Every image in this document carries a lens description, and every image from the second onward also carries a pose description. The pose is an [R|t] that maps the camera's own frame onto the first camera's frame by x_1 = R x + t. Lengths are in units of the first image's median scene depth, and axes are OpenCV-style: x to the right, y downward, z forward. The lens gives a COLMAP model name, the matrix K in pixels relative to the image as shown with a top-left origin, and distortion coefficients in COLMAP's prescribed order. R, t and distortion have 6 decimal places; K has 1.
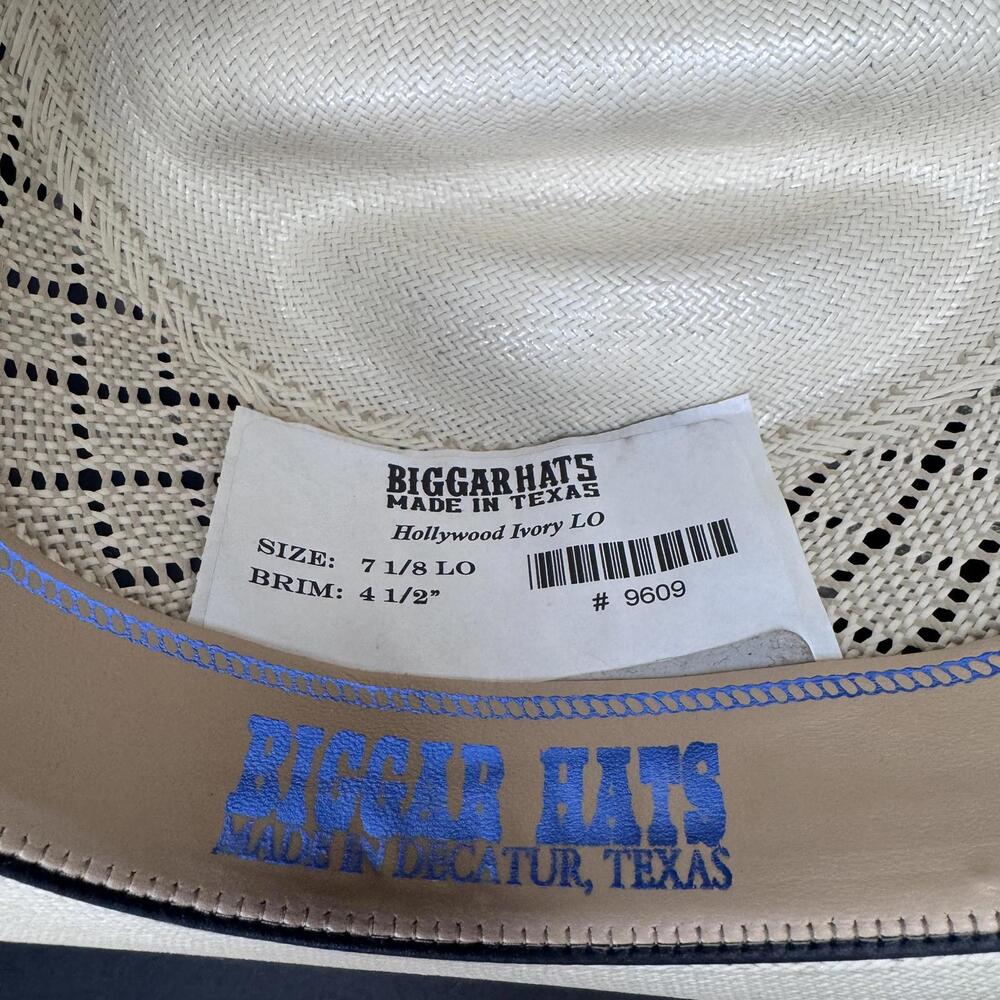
lens RADIAL K [[939.6, 0, 505.5], [0, 939.6, 430.0], [0, 0, 1]] dist [-0.014454, -0.009848]
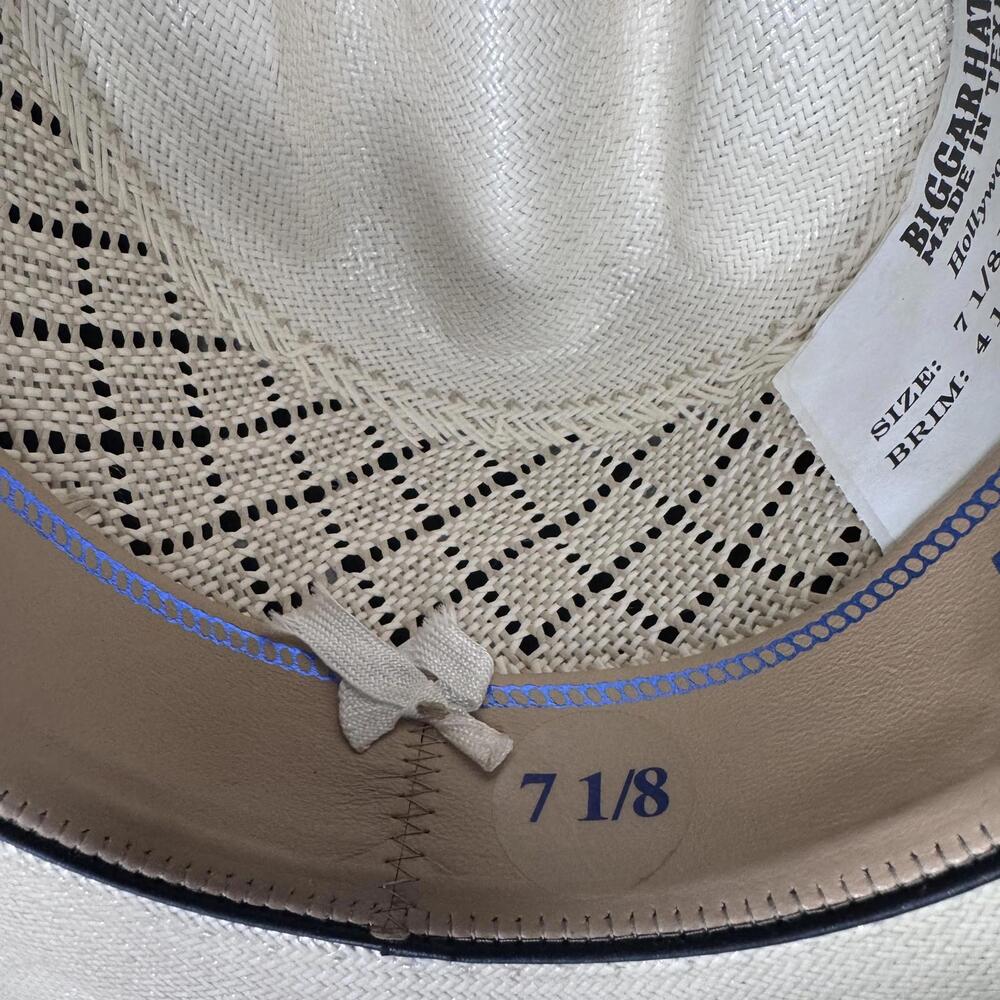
lens RADIAL K [[939.6, 0, 505.5], [0, 939.6, 430.0], [0, 0, 1]] dist [-0.014454, -0.009848]
pose [[0.057891, -0.824129, -0.563435, 0.180125], [0.716316, 0.427404, -0.551559, 0.324480], [0.695371, -0.371667, 0.615080, 0.247696]]
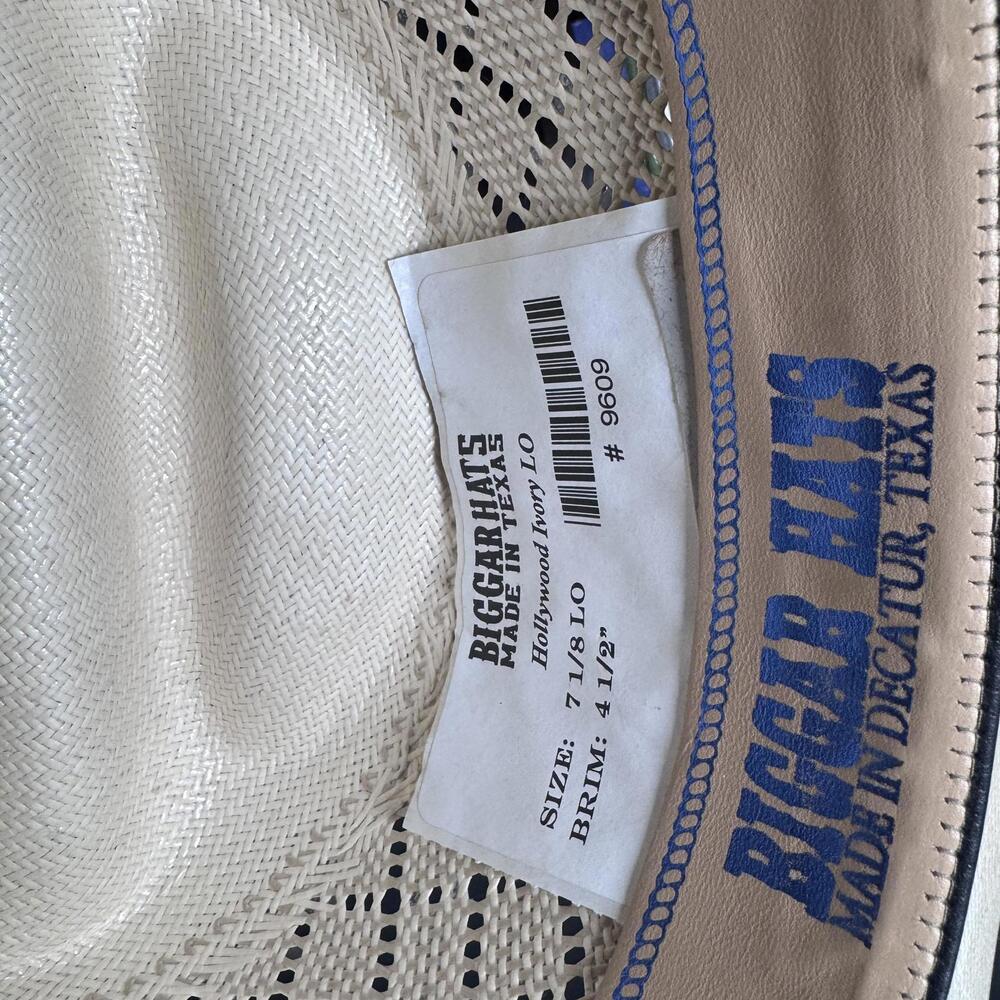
lens RADIAL K [[939.6, 0, 505.5], [0, 939.6, 430.0], [0, 0, 1]] dist [-0.014454, -0.009848]
pose [[0.004282, -0.997399, -0.071949, 0.176386], [0.999977, 0.003895, 0.005521, 0.071517], [-0.005226, -0.071971, 0.997393, 0.111662]]
